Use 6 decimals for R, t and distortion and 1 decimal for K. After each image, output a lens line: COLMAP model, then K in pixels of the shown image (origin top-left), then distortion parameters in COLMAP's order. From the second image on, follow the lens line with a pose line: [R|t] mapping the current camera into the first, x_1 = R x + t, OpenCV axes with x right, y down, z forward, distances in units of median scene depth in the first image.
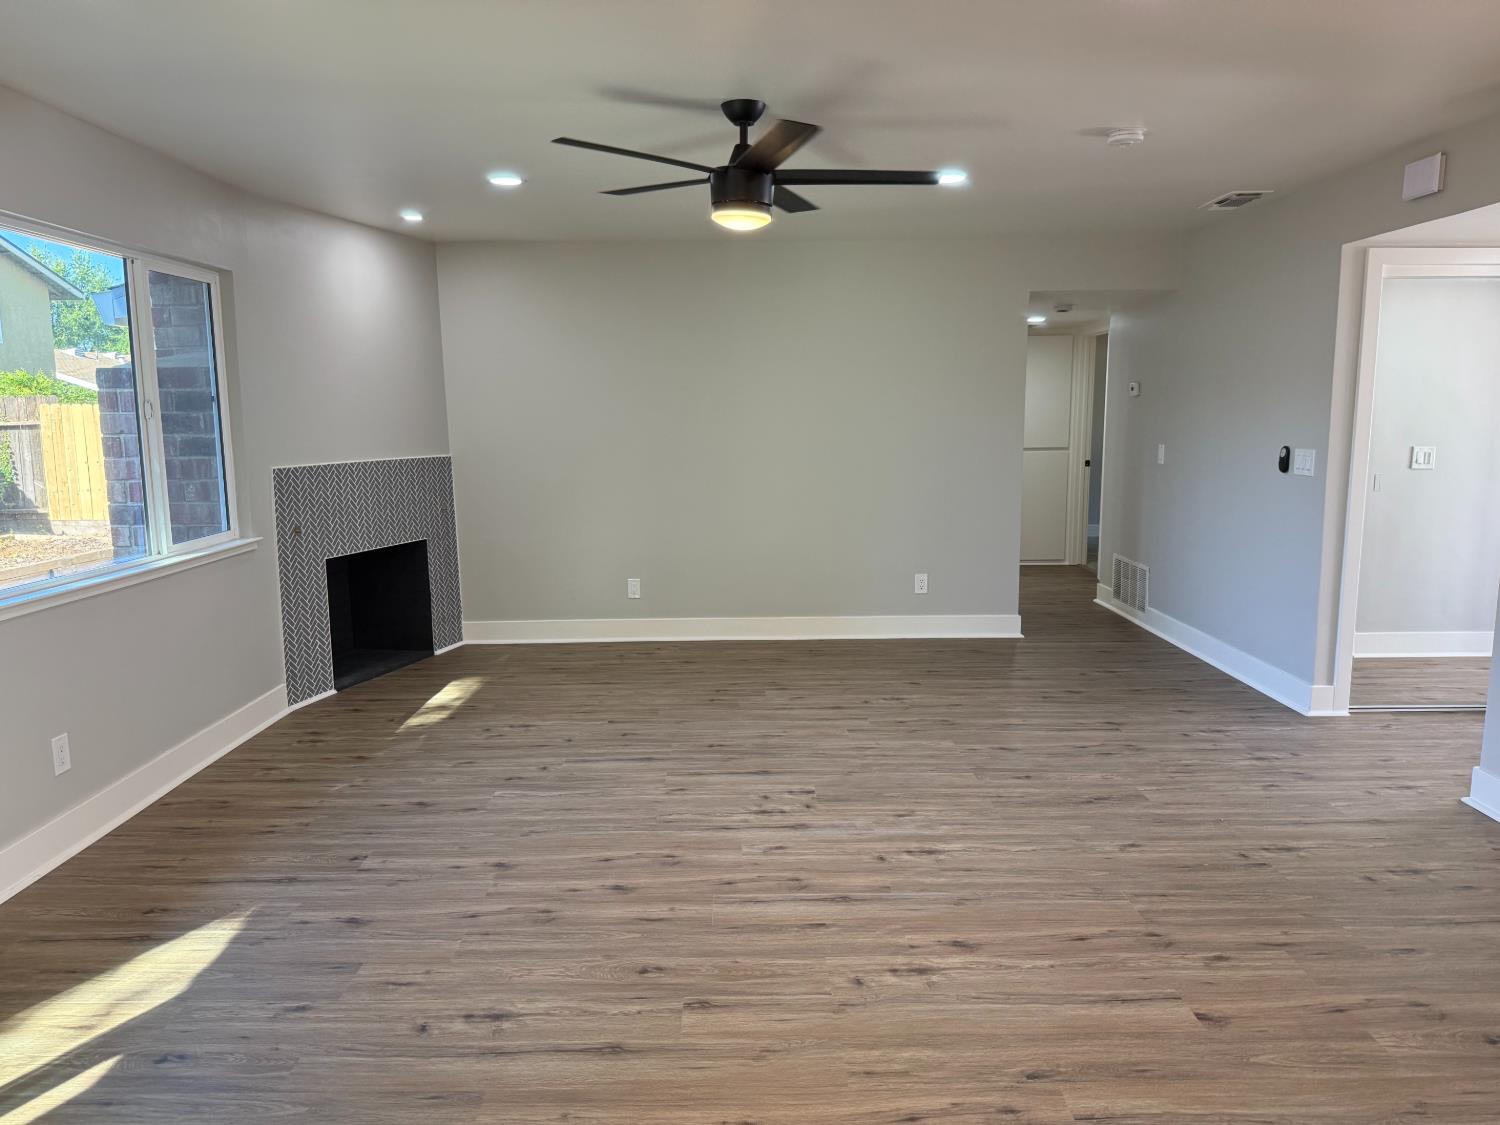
lens RADIAL K [[1060.1, 0, 752.5], [0, 1060.1, 571.6], [0, 0, 1]] dist [0.012450, -0.014483]
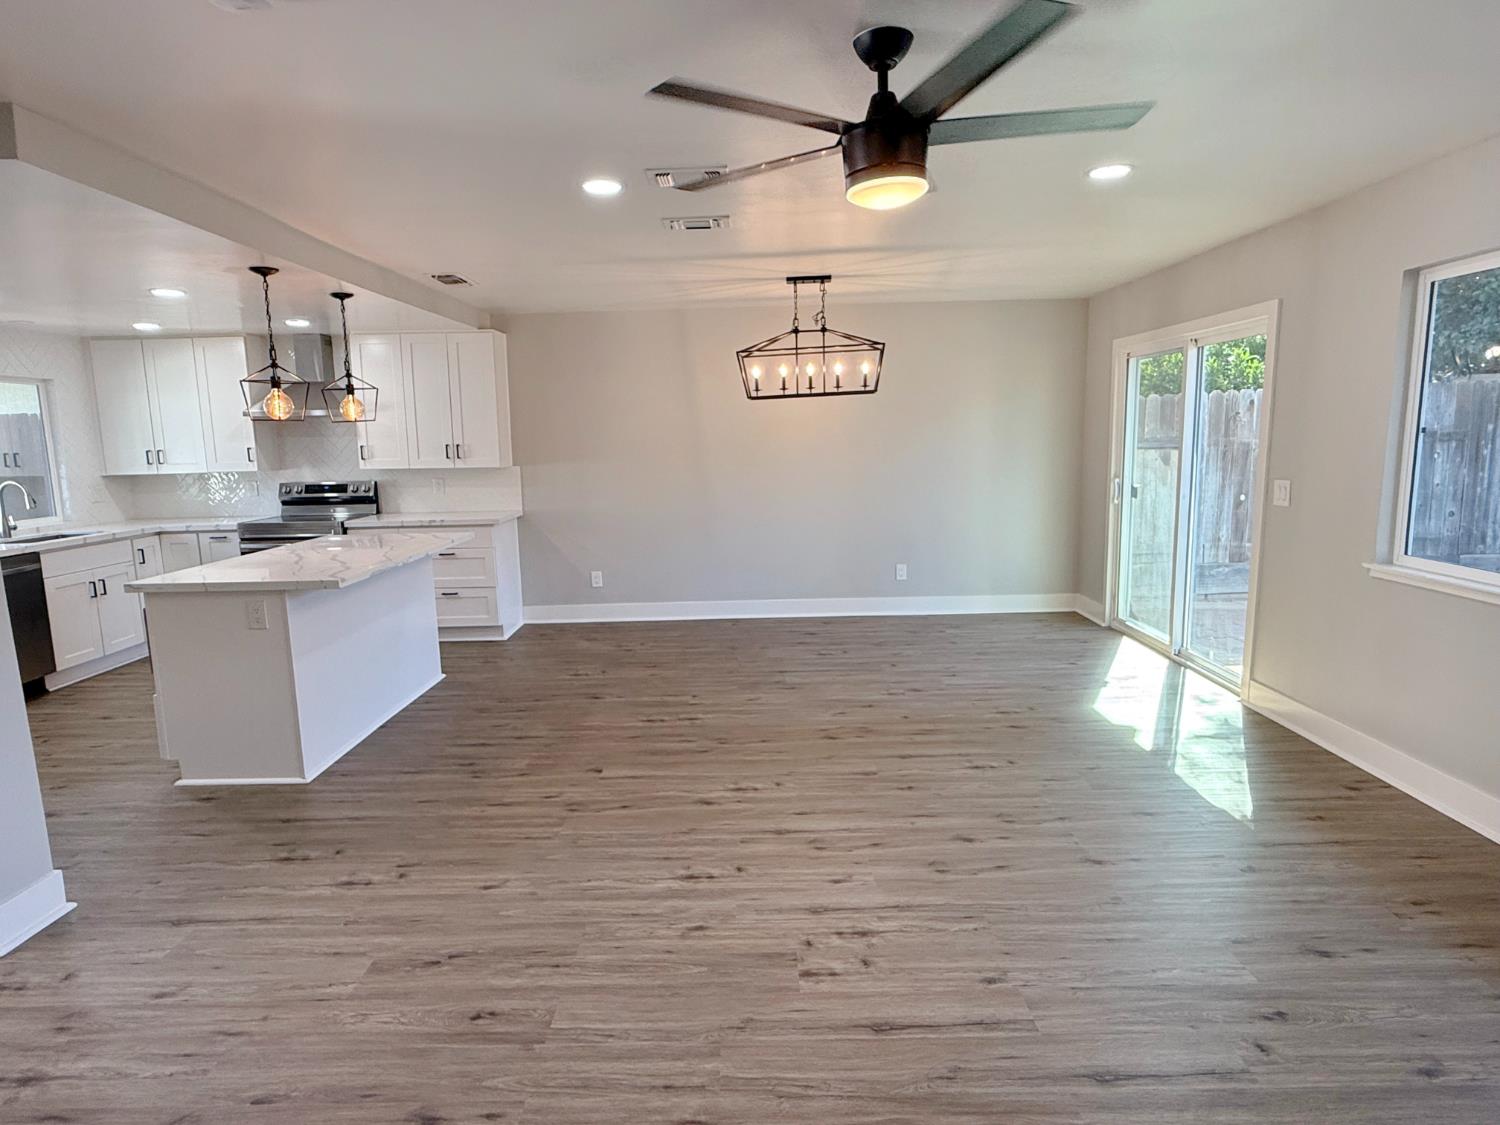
lens RADIAL K [[879.3, 0, 745.9], [0, 879.3, 557.0], [0, 0, 1]] dist [0.002713, 0.001608]
pose [[-0.999354, 0.029866, 0.019975, 0.094056], [0.034296, 0.958667, 0.282456, -0.297533], [-0.010713, 0.282958, -0.959072, 1.872338]]
